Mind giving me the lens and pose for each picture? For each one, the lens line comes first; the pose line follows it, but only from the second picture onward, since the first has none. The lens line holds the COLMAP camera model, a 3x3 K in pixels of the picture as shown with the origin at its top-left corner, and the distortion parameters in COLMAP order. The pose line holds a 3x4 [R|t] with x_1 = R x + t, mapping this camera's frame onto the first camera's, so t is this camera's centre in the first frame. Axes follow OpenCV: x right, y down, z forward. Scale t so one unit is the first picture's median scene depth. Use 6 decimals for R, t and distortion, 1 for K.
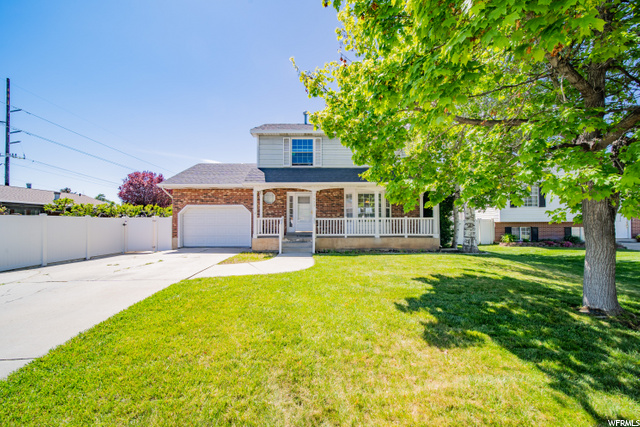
lens RADIAL K [[238.0, 0, 320.0], [0, 238.0, 213.5], [0, 0, 1]] dist [-0.001324, -0.000058]
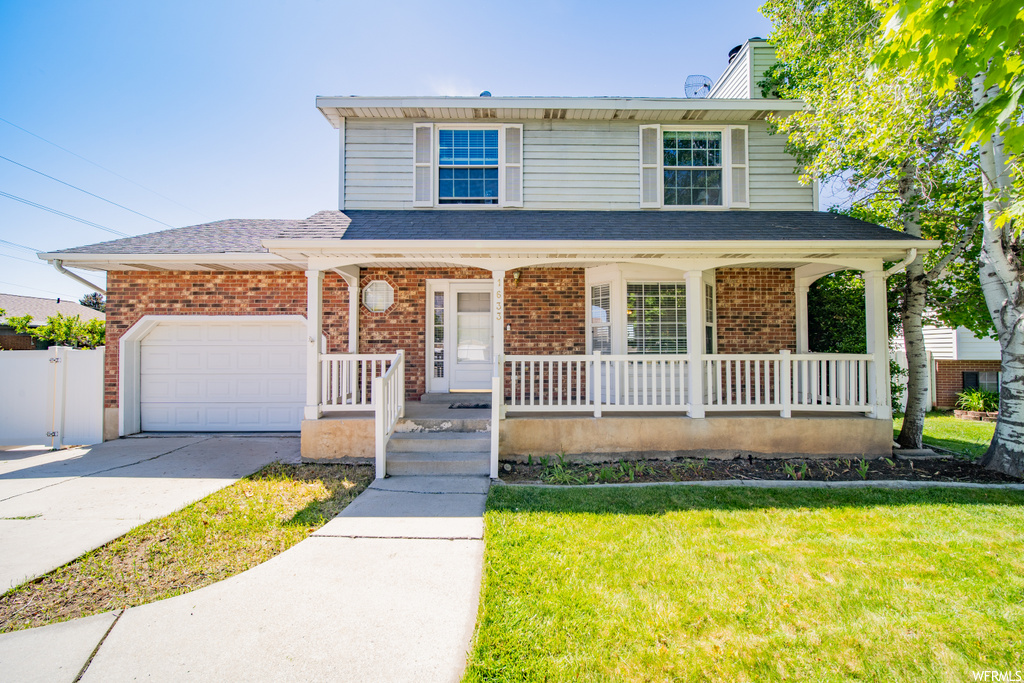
lens RADIAL K [[367.7, 0, 521.0], [0, 367.7, 339.0], [0, 0, 1]] dist [0.000949, 0.000038]
pose [[0.999973, 0.001434, -0.007155, 0.008296], [-0.001379, 0.999970, 0.007629, -0.006131], [0.007166, -0.007619, 0.999945, 0.454957]]
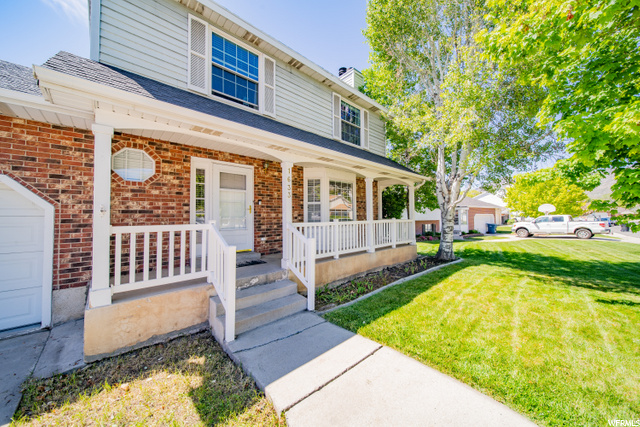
lens RADIAL K [[225.7, 0, 323.2], [0, 225.7, 209.0], [0, 0, 1]] dist [0.000097, 0.000007]
pose [[0.738509, 0.021912, 0.673888, -0.232640], [-0.019919, 0.999745, -0.010678, -0.003614], [-0.673949, -0.005538, 0.738757, 0.580704]]
